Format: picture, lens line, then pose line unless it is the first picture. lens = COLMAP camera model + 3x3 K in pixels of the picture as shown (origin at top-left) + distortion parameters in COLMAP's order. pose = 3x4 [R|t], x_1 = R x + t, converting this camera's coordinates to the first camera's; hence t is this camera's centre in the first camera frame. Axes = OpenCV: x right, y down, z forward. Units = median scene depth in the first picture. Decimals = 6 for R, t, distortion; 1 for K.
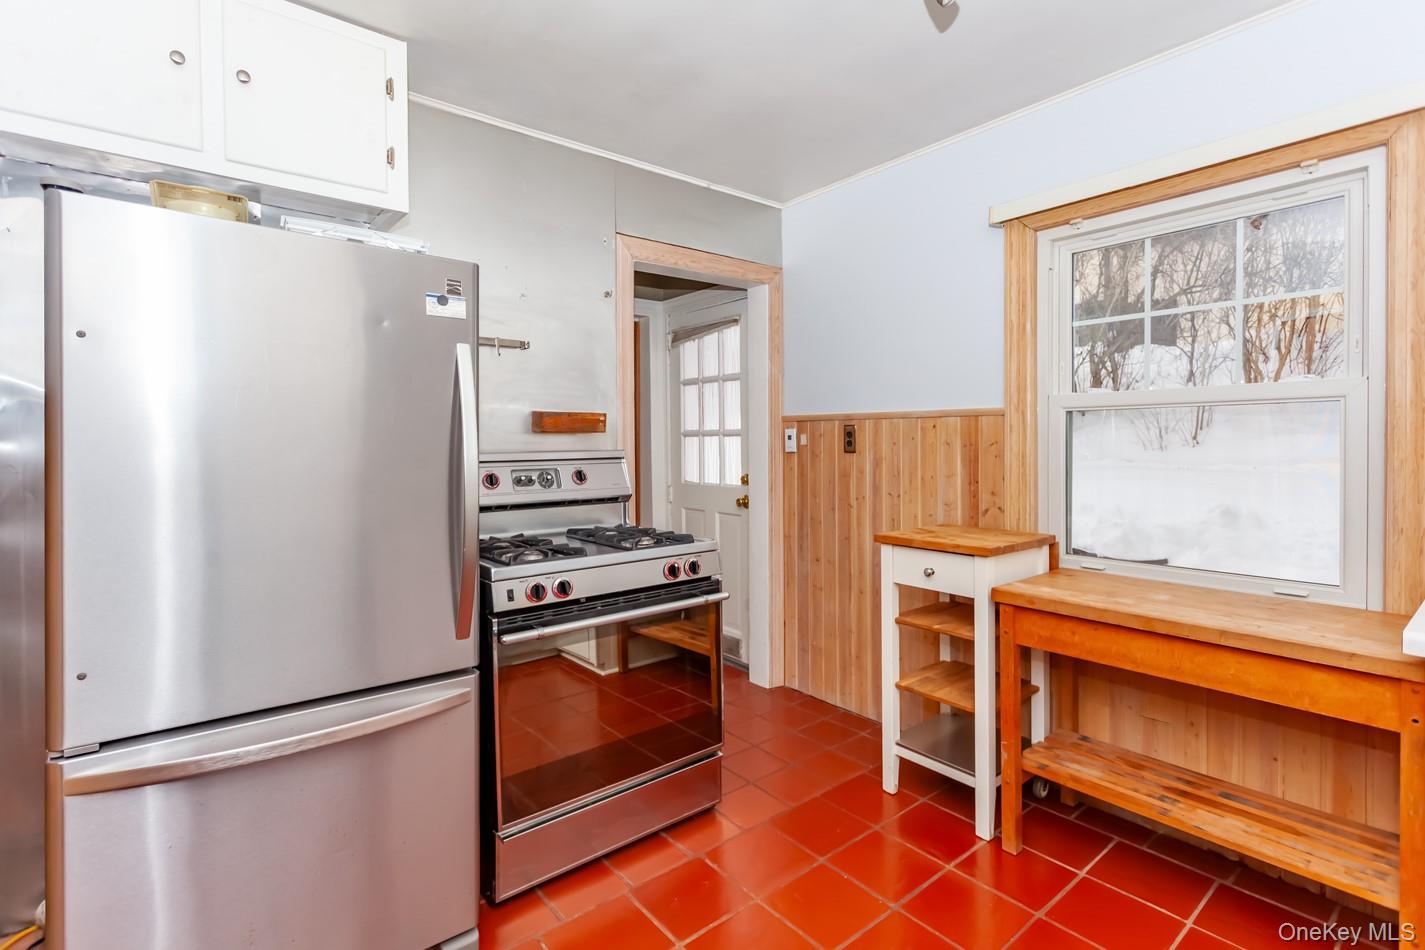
lens RADIAL K [[666.6, 0, 716.5], [0, 666.6, 449.7], [0, 0, 1]] dist [-0.002223, 0.001479]
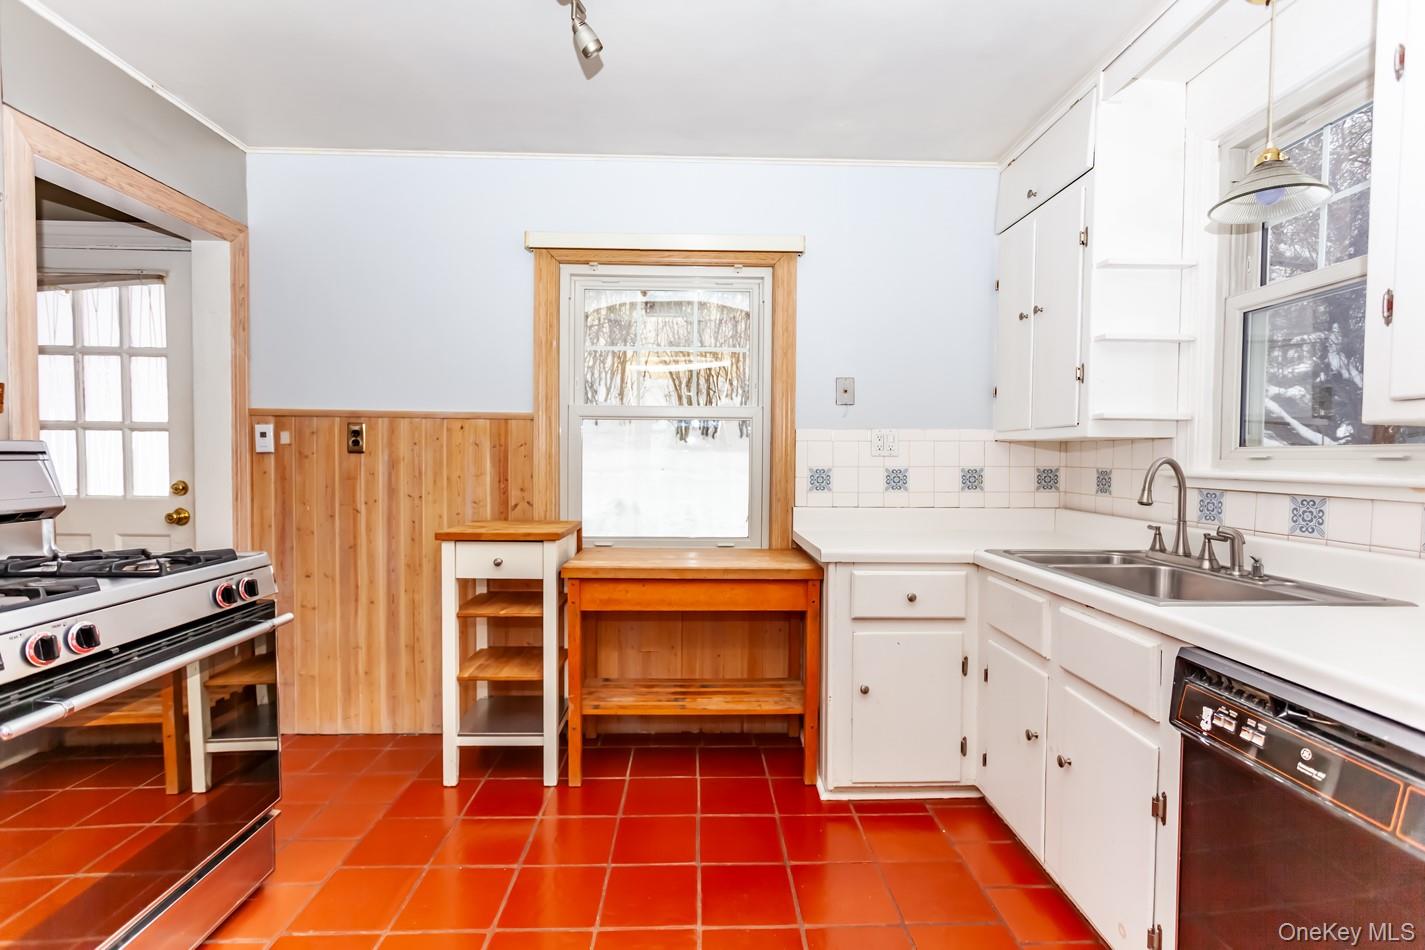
lens RADIAL K [[666.6, 0, 708.3], [0, 666.6, 475.9], [0, 0, 1]] dist [-0.002223, 0.001479]
pose [[0.613488, -0.010481, 0.789634, -0.302395], [-0.004036, 0.999857, 0.016406, 0.025376], [-0.789693, -0.013252, 0.613359, 0.077872]]
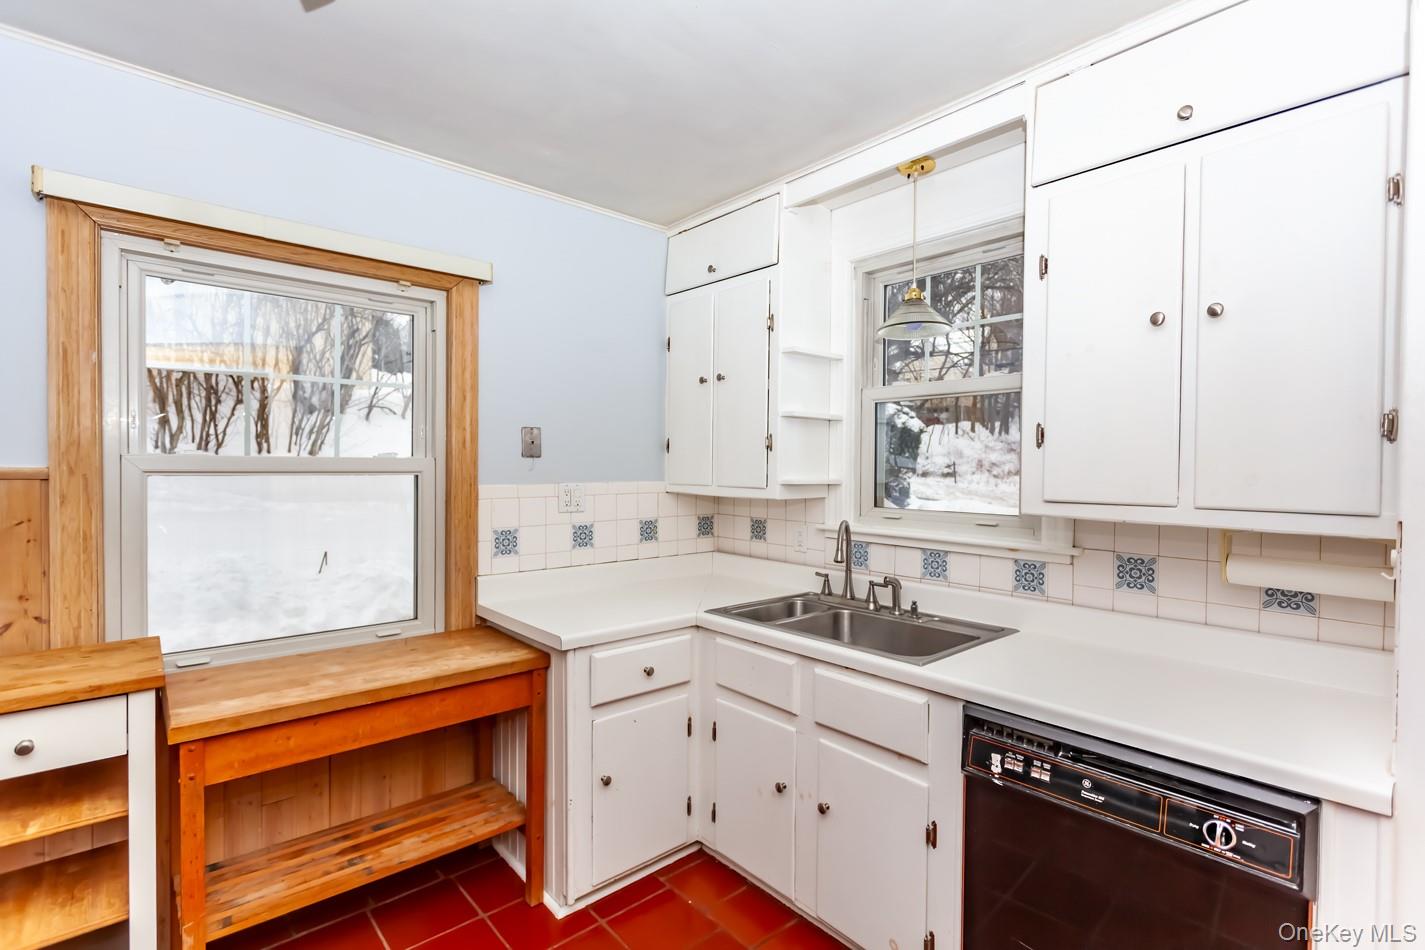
lens RADIAL K [[666.6, 0, 708.0], [0, 666.6, 476.2], [0, 0, 1]] dist [-0.002223, 0.001479]
pose [[-0.036873, -0.008300, 0.999285, -0.294668], [0.004315, 0.999955, 0.008464, -0.063236], [-0.999311, 0.004624, -0.036836, 0.382122]]
